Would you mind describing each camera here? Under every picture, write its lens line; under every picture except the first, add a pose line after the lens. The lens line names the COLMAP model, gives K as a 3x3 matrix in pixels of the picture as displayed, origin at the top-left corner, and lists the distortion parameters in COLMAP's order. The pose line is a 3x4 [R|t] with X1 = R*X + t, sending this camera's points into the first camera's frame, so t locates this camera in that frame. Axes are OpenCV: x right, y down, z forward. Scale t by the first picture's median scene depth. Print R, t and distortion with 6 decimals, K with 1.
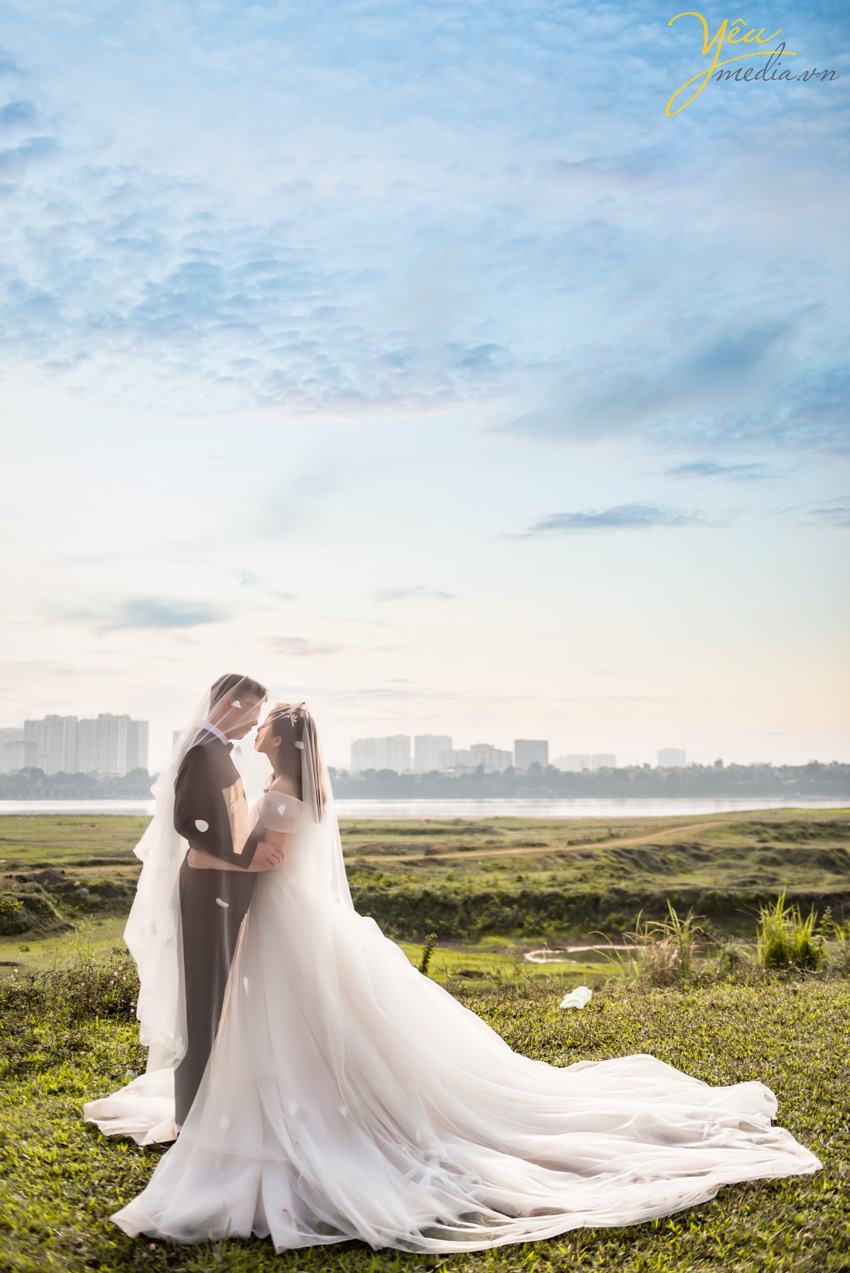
lens RADIAL K [[1365.7, 0, 426.5], [0, 1365.7, 629.0], [0, 0, 1]] dist [0.033377, 0.000000]
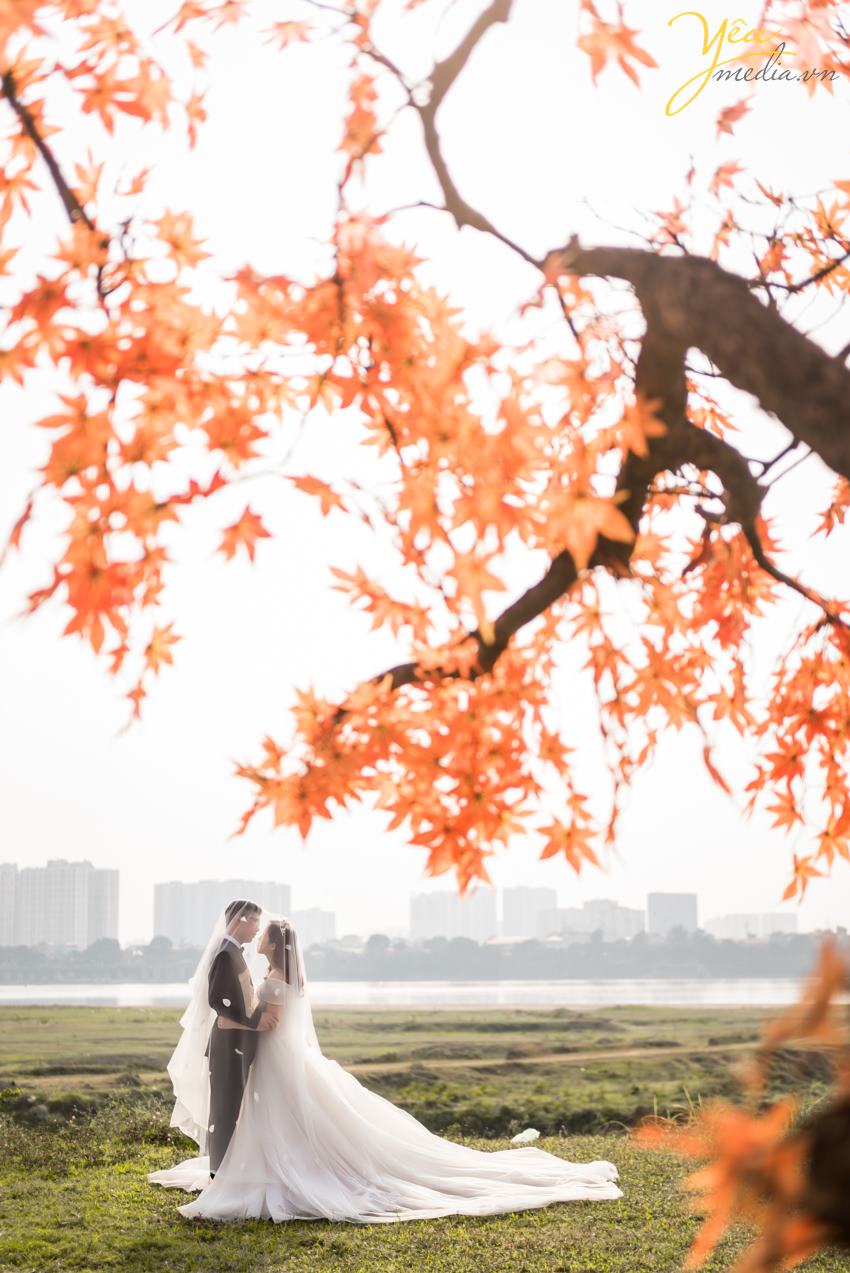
lens RADIAL K [[2293.0, 0, 423.2], [0, 2293.0, 640.5], [0, 0, 1]] dist [0.048265, 0.000000]
pose [[0.998147, -0.014906, -0.059002, 0.026091], [0.013550, 0.999636, -0.023312, -0.024035], [0.059328, 0.022469, 0.997986, -0.189498]]
